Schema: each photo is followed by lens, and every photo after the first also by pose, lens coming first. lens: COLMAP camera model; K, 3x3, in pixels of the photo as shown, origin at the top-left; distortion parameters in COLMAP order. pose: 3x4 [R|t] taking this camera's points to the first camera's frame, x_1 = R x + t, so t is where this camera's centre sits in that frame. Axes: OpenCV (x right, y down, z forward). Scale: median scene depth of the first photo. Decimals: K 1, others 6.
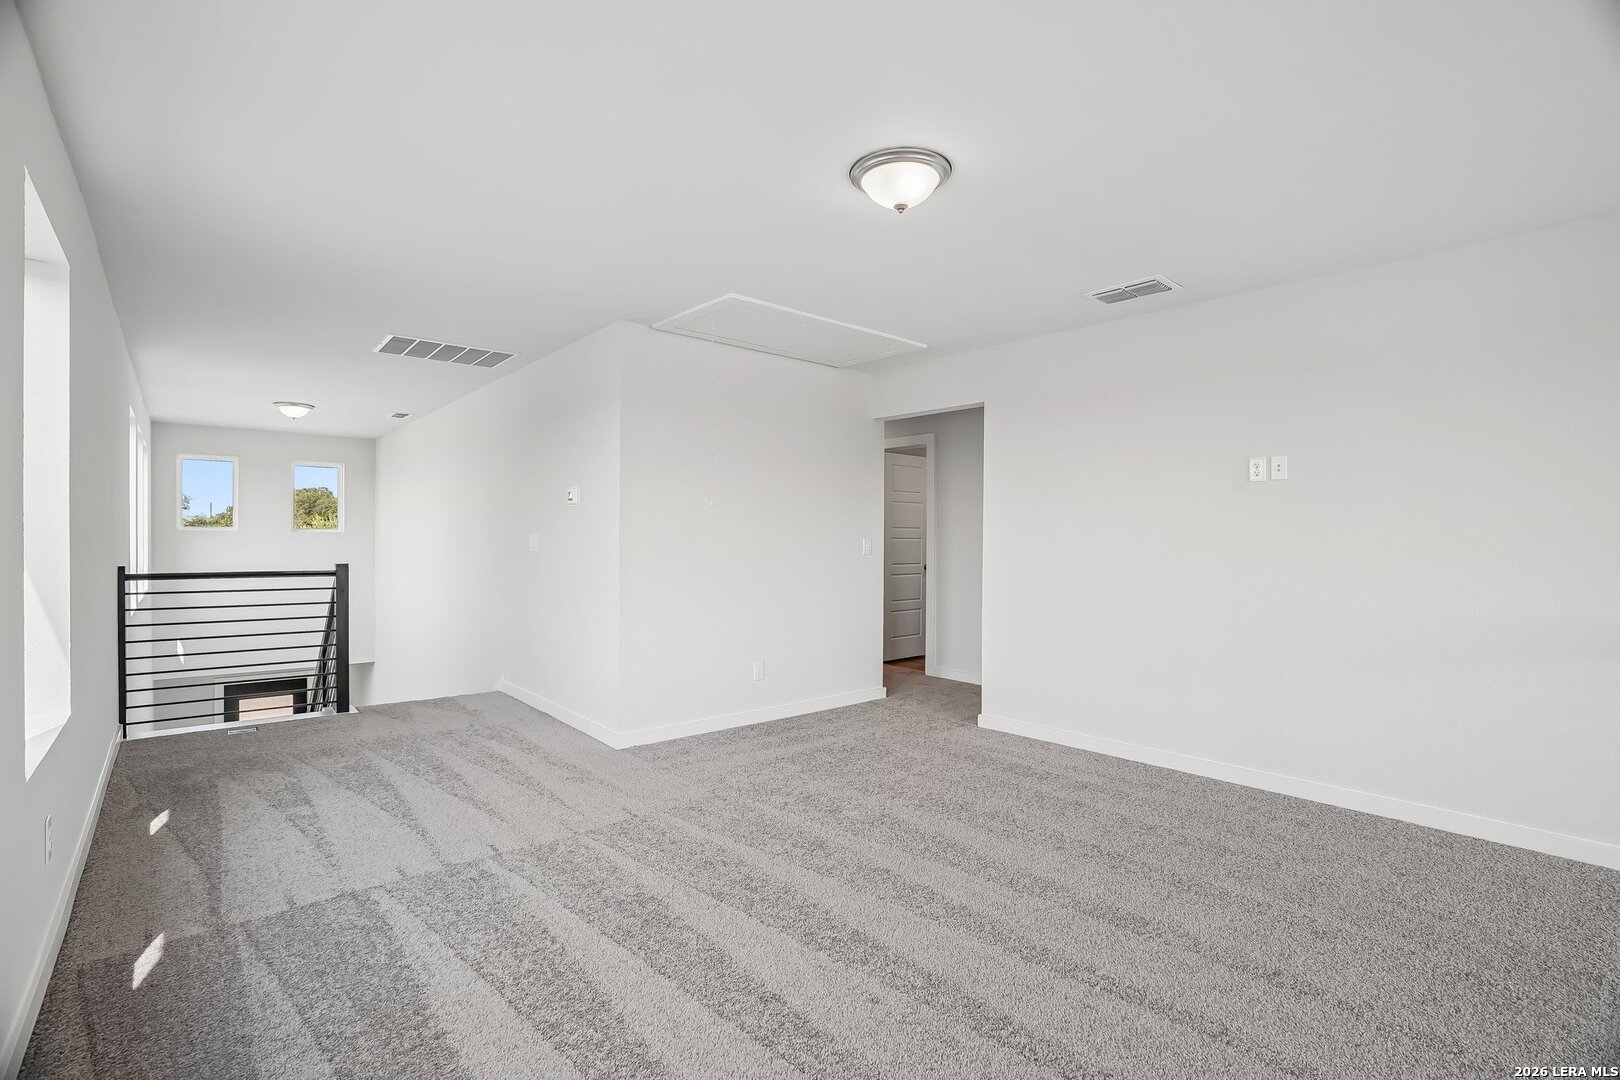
lens RADIAL K [[750.0, 0, 822.3], [0, 750.0, 533.2], [0, 0, 1]] dist [-0.064951, 0.027571]
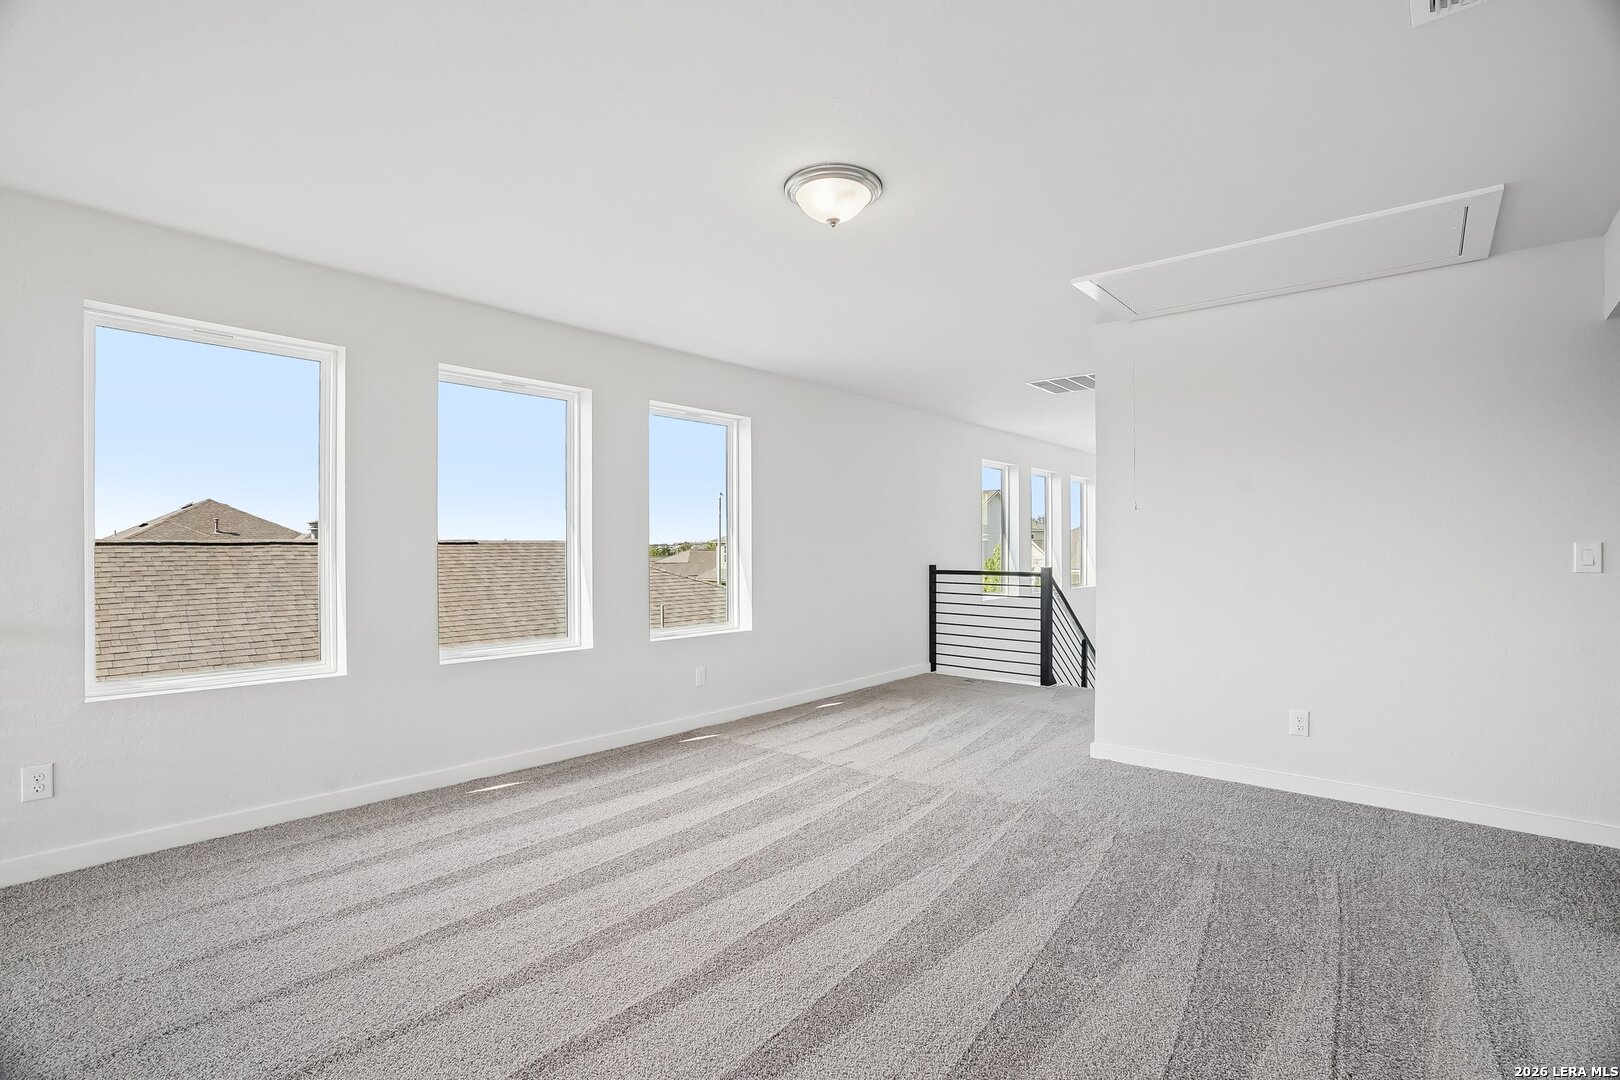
lens RADIAL K [[750.0, 0, 822.3], [0, 750.0, 533.2], [0, 0, 1]] dist [-0.064951, 0.027571]
pose [[0.177767, -0.025443, -0.983744, 0.624289], [-0.002559, 0.999650, -0.026317, 0.019976], [0.984069, 0.007196, 0.177640, 0.461772]]
